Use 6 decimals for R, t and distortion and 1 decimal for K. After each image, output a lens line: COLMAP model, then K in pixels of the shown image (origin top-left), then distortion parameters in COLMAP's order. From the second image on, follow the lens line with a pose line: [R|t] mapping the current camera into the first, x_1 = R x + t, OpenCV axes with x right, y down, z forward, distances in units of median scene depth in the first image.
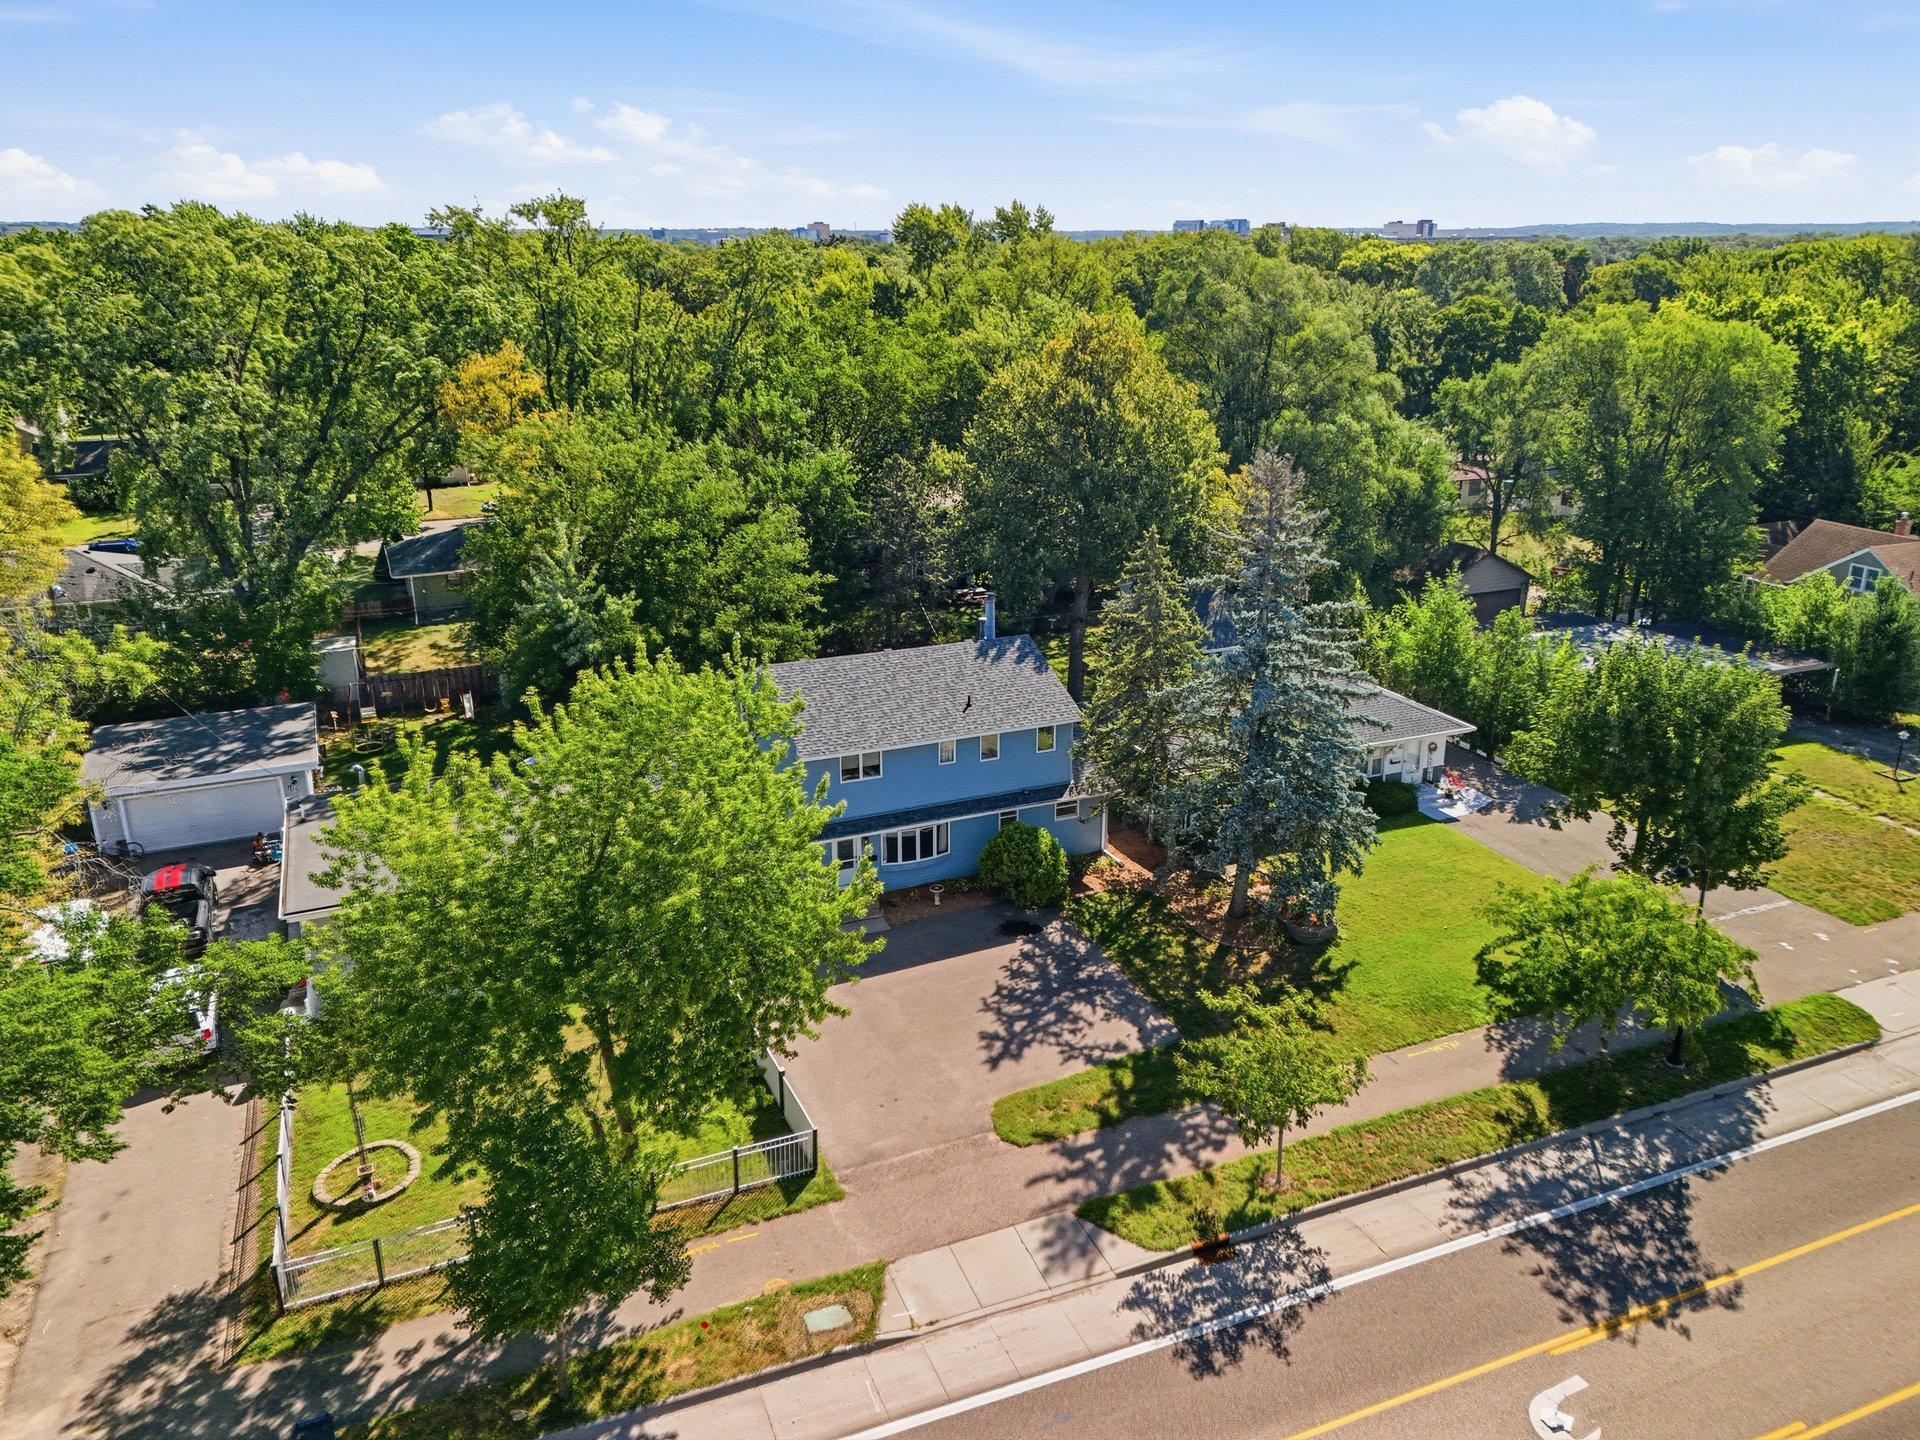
lens RADIAL K [[1439.5, 0, 960.0], [0, 1439.5, 720.0], [0, 0, 1]] dist [0.041508, -0.013575]
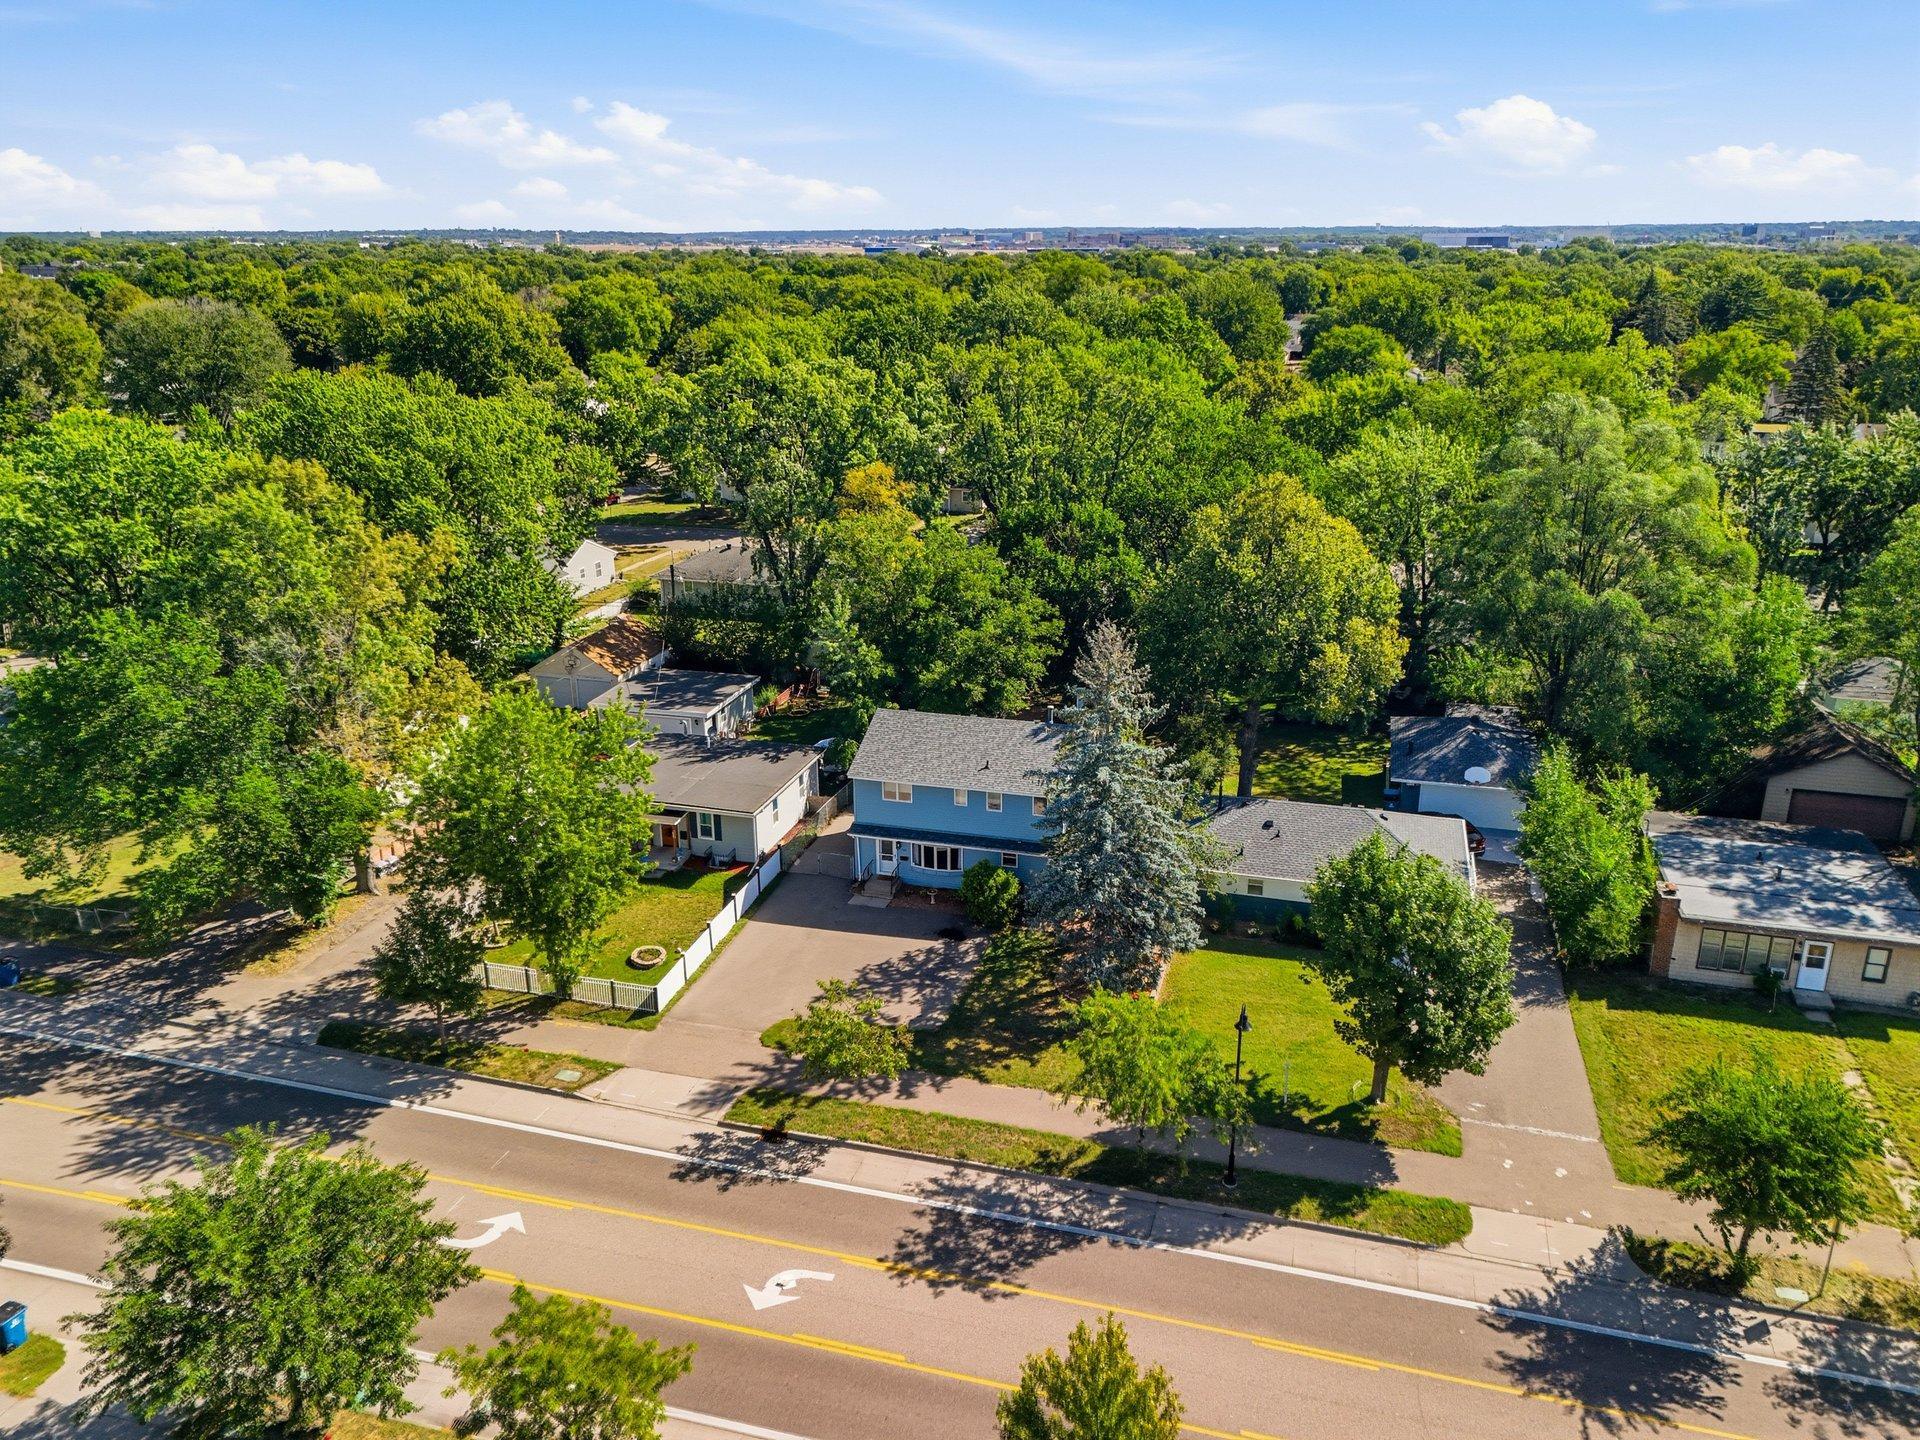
lens RADIAL K [[1439.5, 0, 960.0], [0, 1439.5, 720.0], [0, 0, 1]] dist [0.041508, -0.013575]
pose [[0.769594, 0.202030, -0.605731, 1.083326], [-0.199633, 0.977201, 0.072289, -0.199447], [0.606525, 0.065290, 0.792379, -0.113893]]
